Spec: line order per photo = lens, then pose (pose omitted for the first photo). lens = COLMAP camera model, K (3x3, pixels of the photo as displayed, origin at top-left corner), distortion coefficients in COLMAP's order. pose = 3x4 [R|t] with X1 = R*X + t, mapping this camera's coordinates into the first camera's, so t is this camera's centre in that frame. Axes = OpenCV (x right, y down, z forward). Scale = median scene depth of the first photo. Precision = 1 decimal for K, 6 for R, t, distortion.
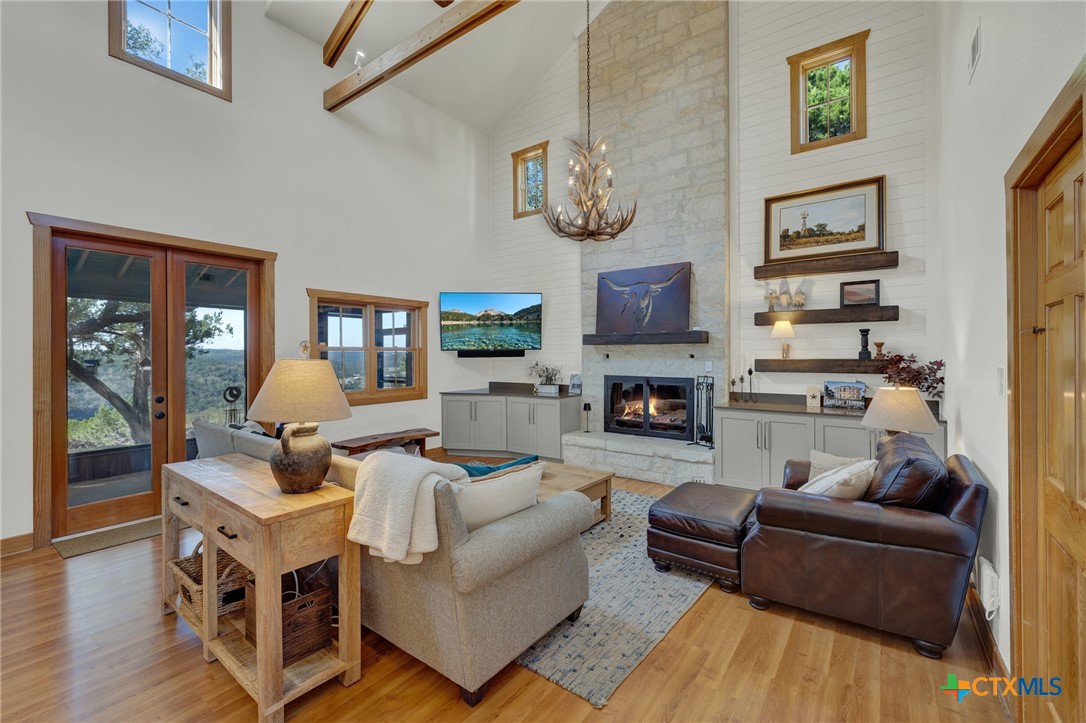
lens RADIAL K [[464.3, 0, 531.9], [0, 464.3, 354.3], [0, 0, 1]] dist [-0.000009, -0.000317]
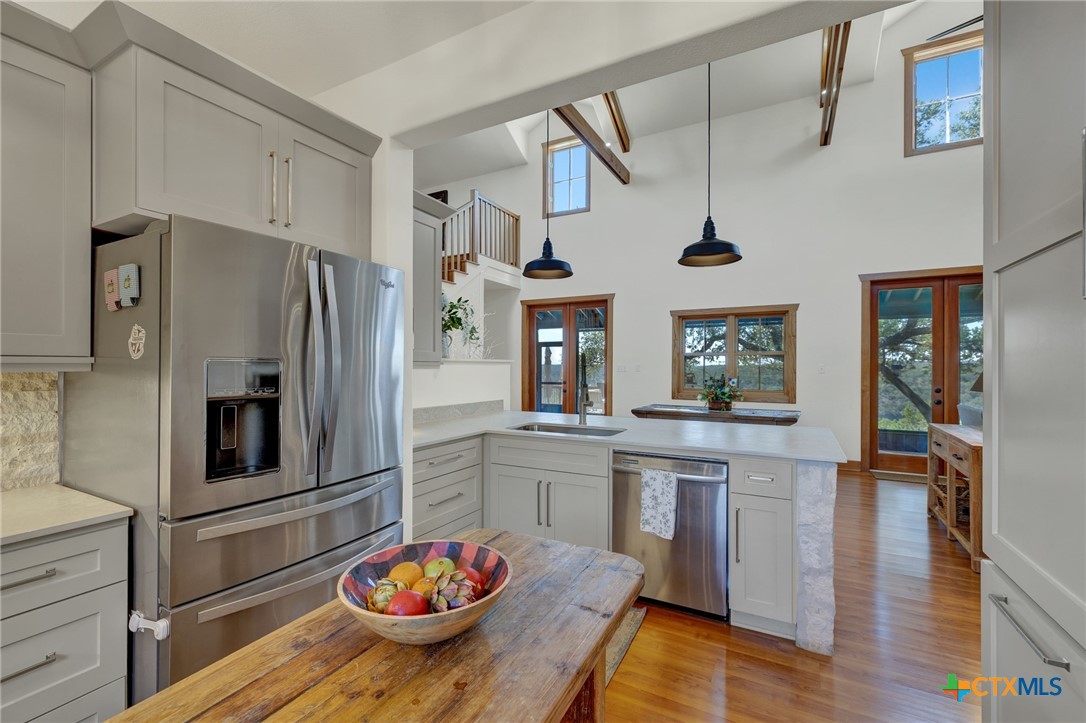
lens RADIAL K [[464.3, 0, 543.5], [0, 464.3, 364.5], [0, 0, 1]] dist [-0.000009, -0.000317]
pose [[0.151857, 0.000409, -0.988402, 0.298293], [-0.001736, 0.999998, 0.000148, 0.018839], [0.988401, 0.001693, 0.151857, -0.283193]]
